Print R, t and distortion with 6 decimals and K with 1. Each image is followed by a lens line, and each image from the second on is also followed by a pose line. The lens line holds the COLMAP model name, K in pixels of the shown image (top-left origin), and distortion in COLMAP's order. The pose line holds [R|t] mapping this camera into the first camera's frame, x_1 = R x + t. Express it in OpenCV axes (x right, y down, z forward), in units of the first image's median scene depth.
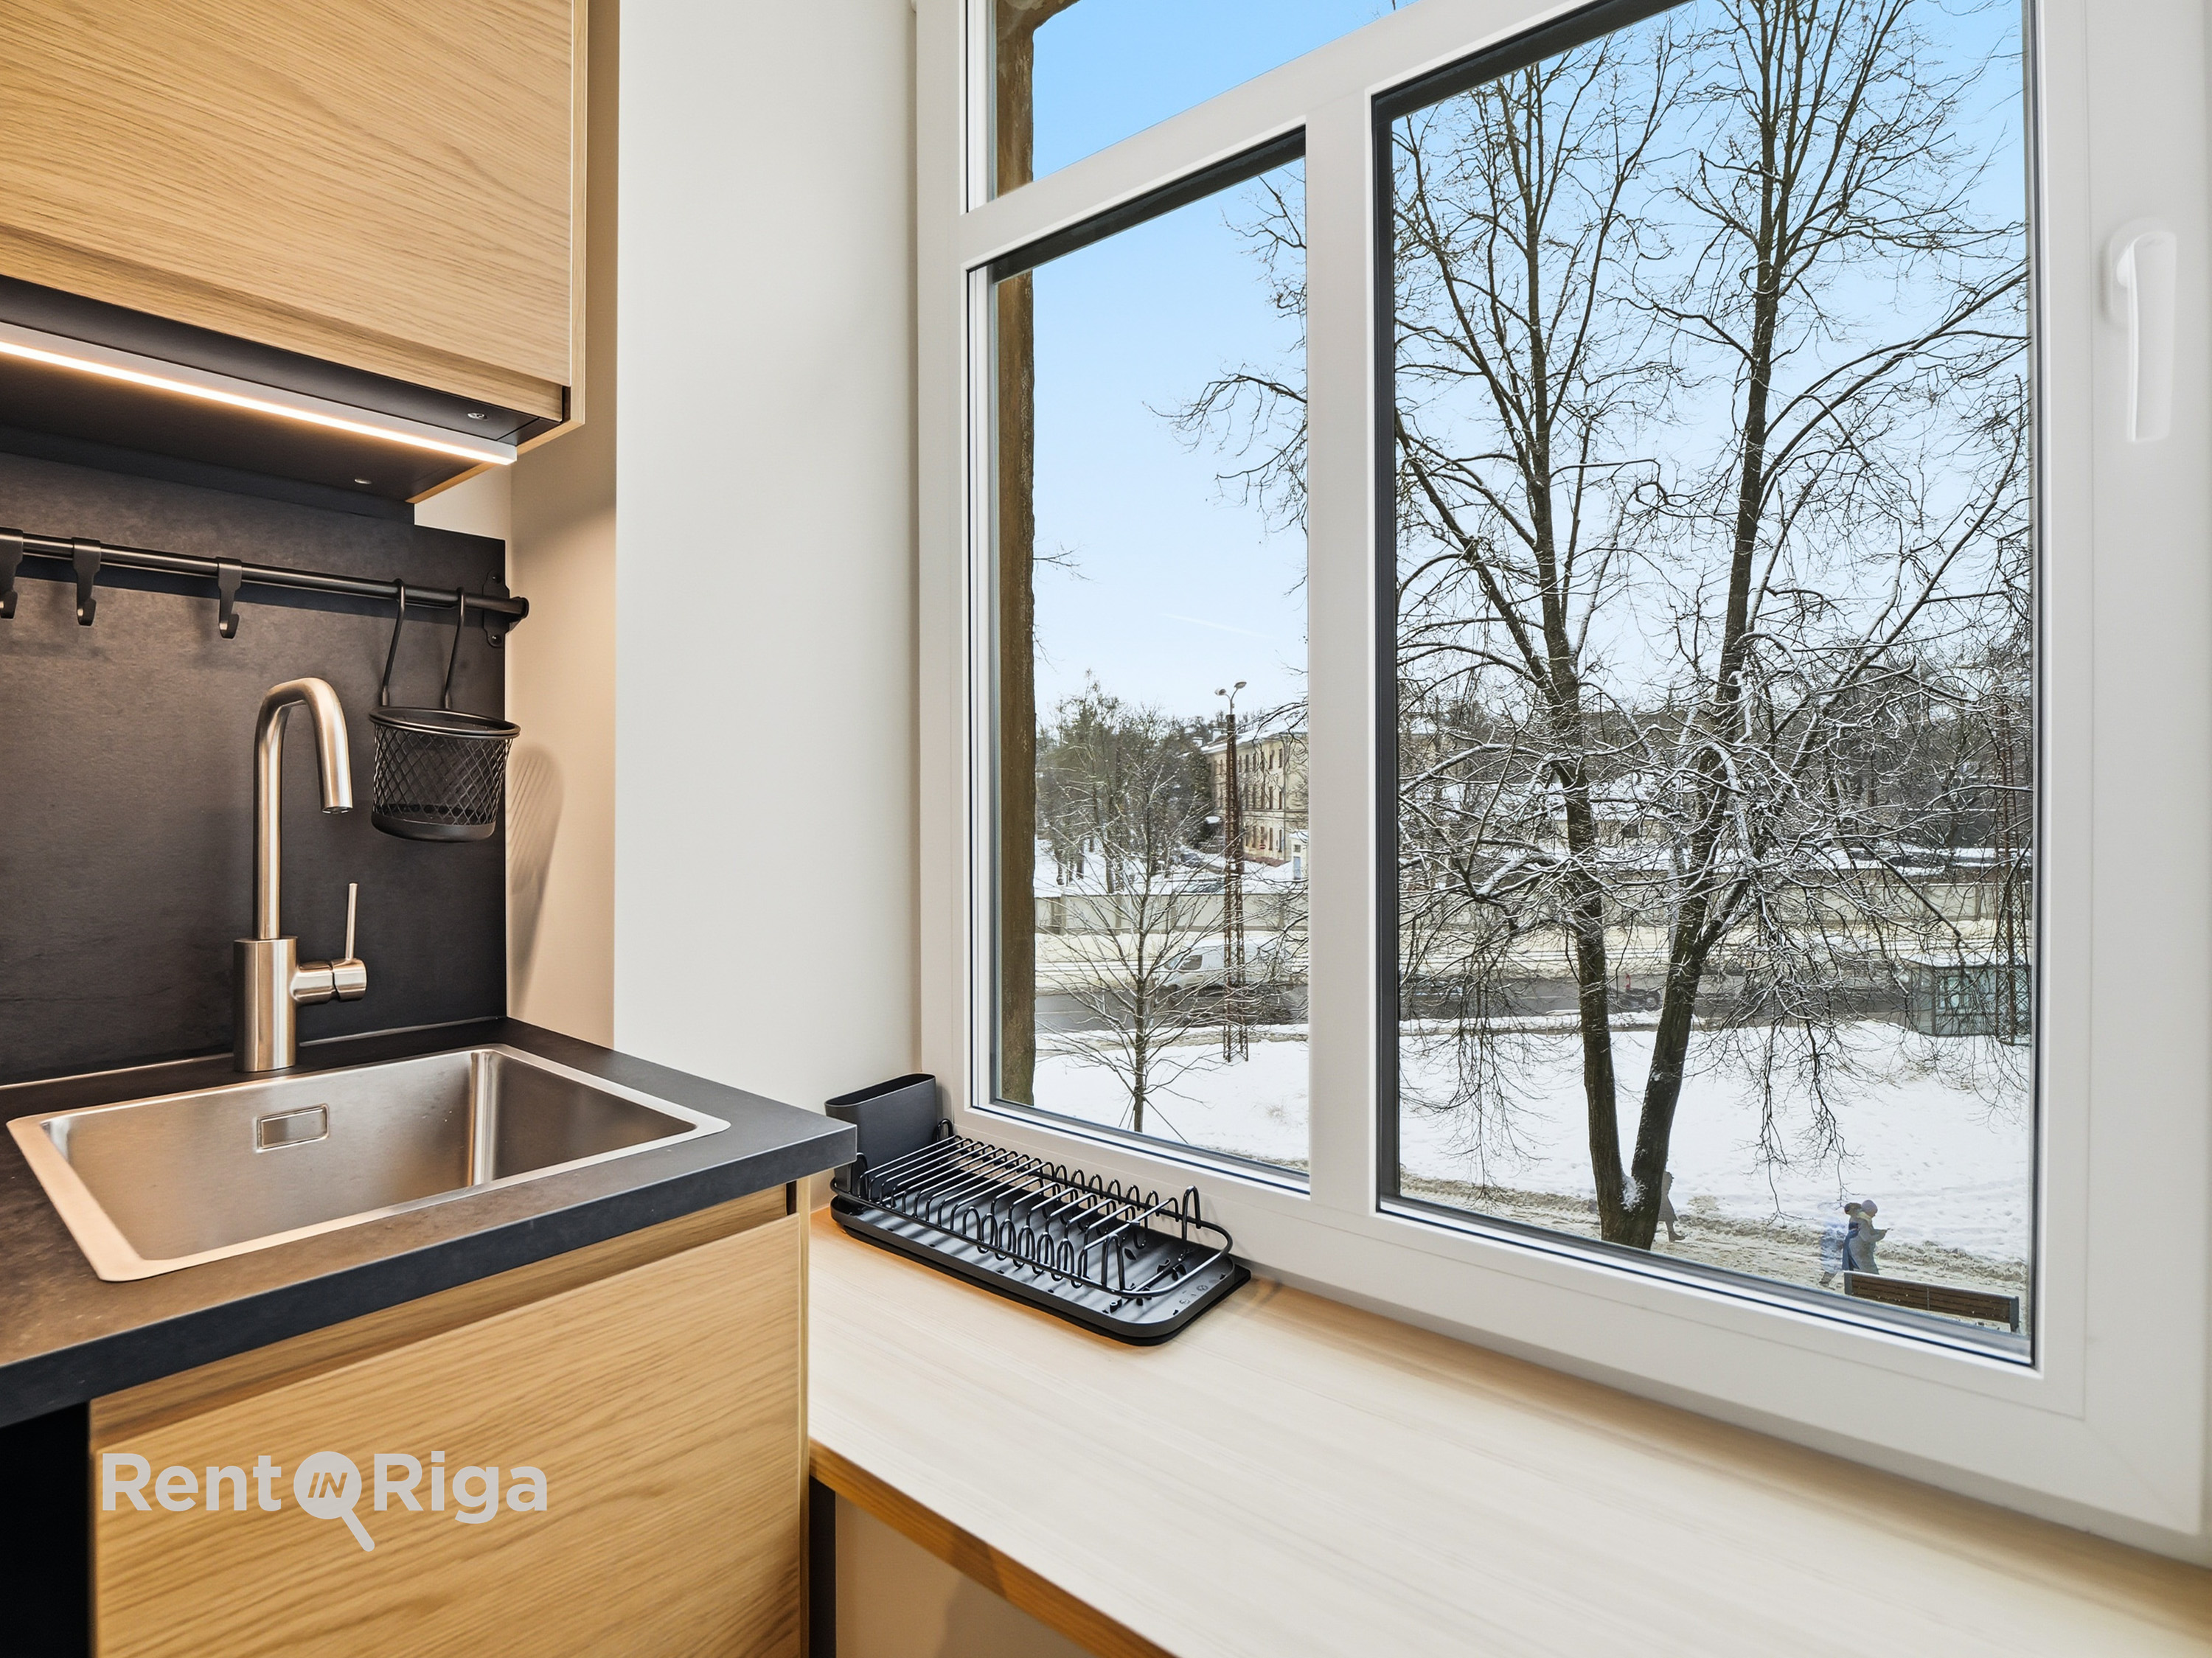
lens RADIAL K [[1076.2, 0, 1094.7], [0, 1076.2, 804.7], [0, 0, 1]] dist [0.003757, 0.002402]
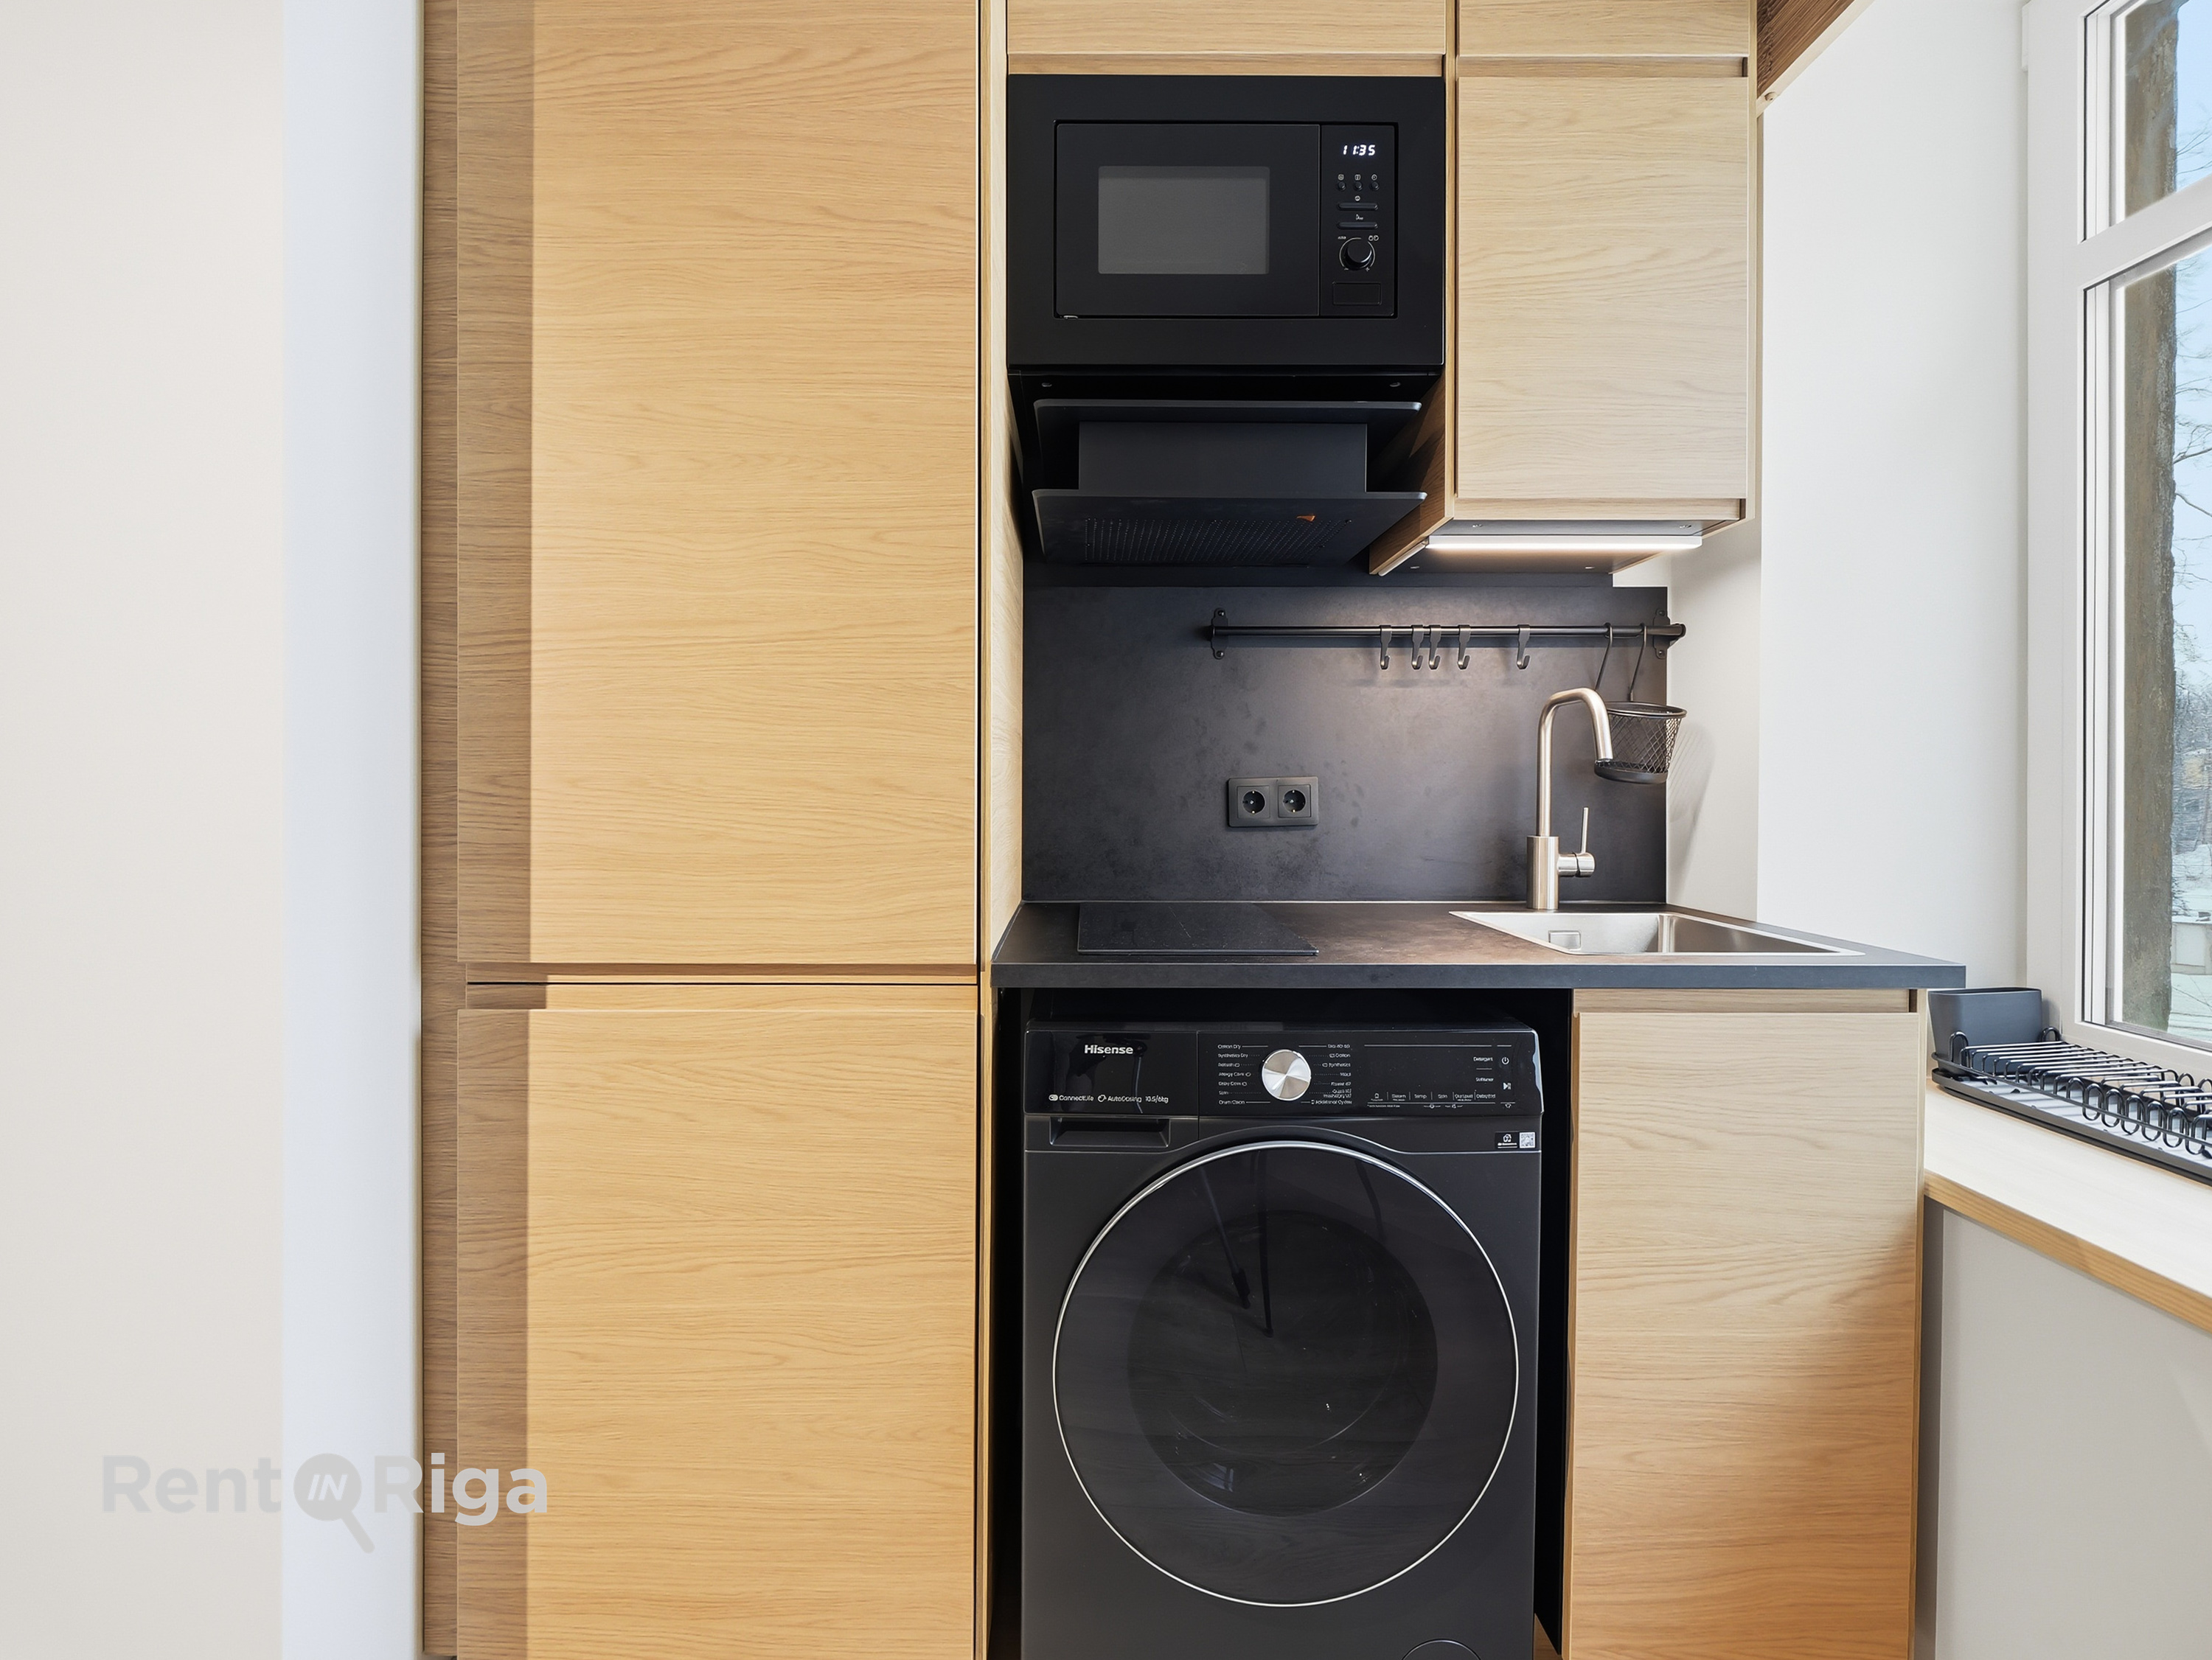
lens RADIAL K [[1076.1, 0, 1094.7], [0, 1076.1, 805.7], [0, 0, 1]] dist [0.003757, 0.002402]
pose [[0.641720, 0.013604, -0.766818, 0.113406], [-0.002463, 0.999874, 0.015678, 0.044973], [0.766935, -0.008172, 0.641673, -0.676244]]
